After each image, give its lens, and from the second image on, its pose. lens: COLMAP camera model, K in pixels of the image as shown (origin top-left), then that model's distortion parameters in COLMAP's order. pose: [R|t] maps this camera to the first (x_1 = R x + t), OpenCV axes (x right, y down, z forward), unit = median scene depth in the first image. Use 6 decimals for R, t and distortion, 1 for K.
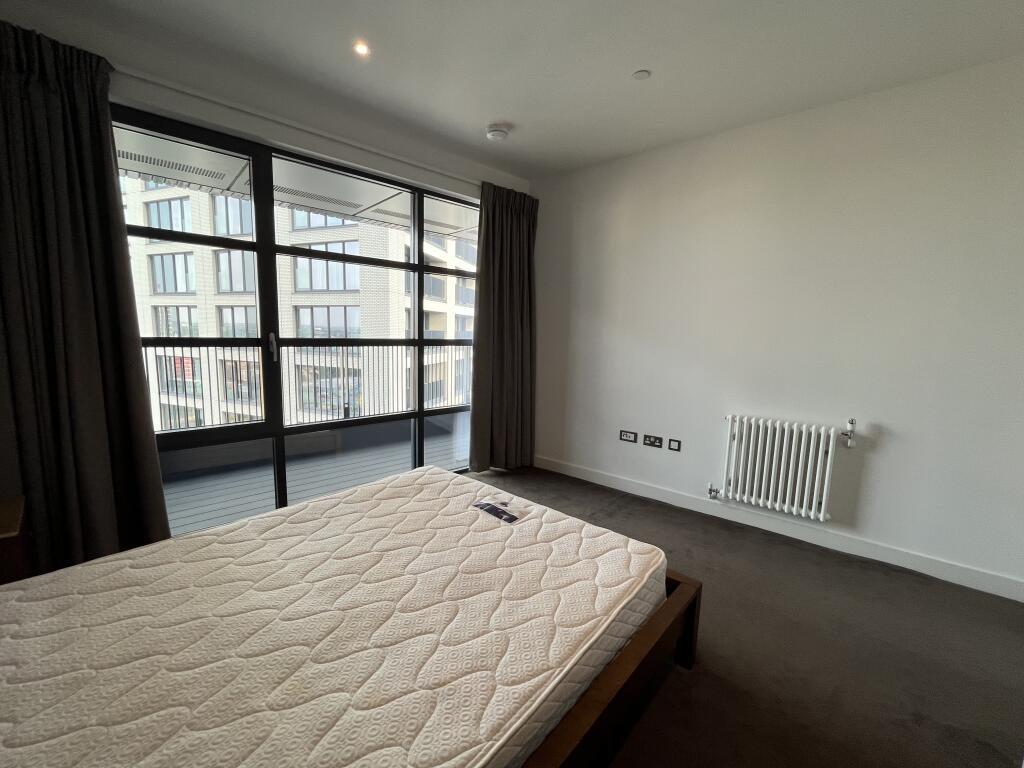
lens RADIAL K [[420.7, 0, 508.9], [0, 420.7, 386.6], [0, 0, 1]] dist [0.002139, 0.000216]
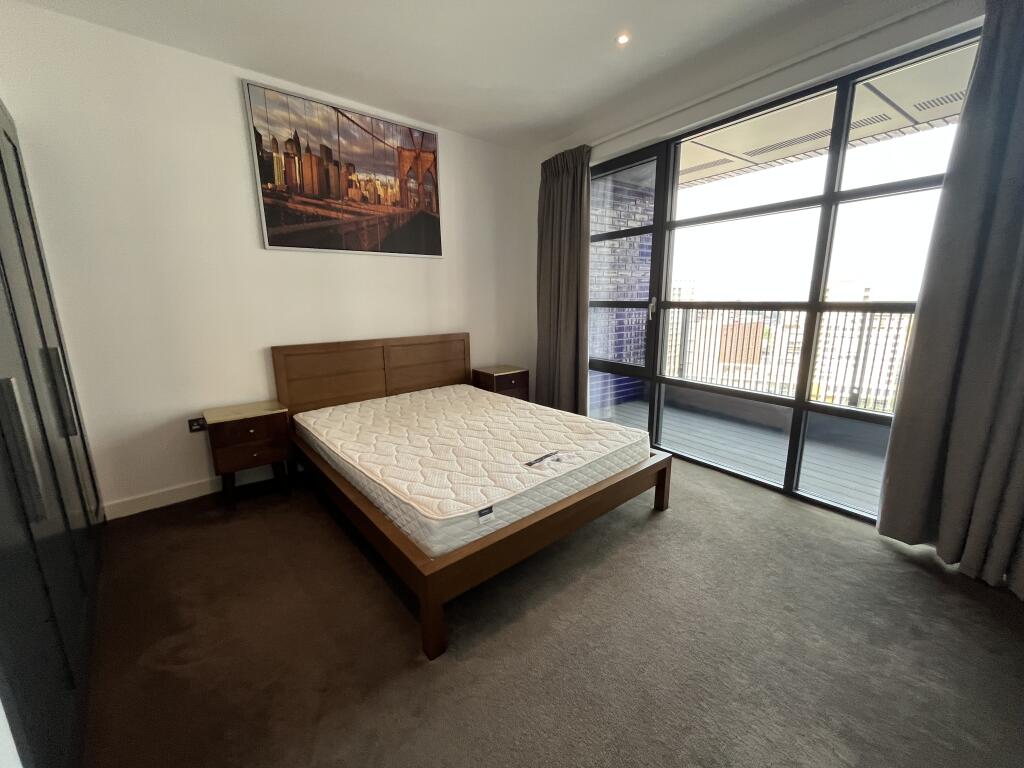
lens RADIAL K [[420.7, 0, 508.9], [0, 420.7, 386.6], [0, 0, 1]] dist [0.002139, 0.000216]
pose [[-0.144393, 0.184387, -0.972189, 0.770777], [-0.120894, 0.971838, 0.202276, -0.071066], [0.982108, 0.146739, -0.118035, 0.773872]]
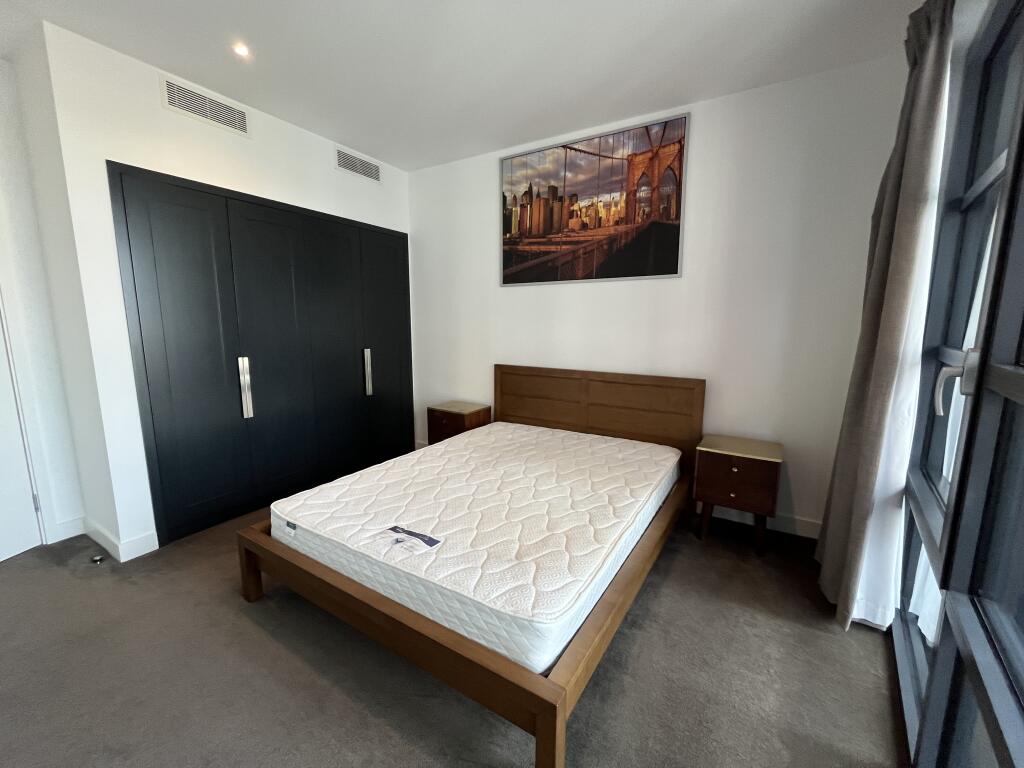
lens RADIAL K [[420.7, 0, 508.9], [0, 420.7, 386.6], [0, 0, 1]] dist [0.002139, 0.000216]
pose [[-0.987627, -0.001644, -0.156815, -0.073511], [-0.045371, 0.960178, 0.275682, -0.186875], [0.150117, 0.279386, -0.948372, 1.353969]]
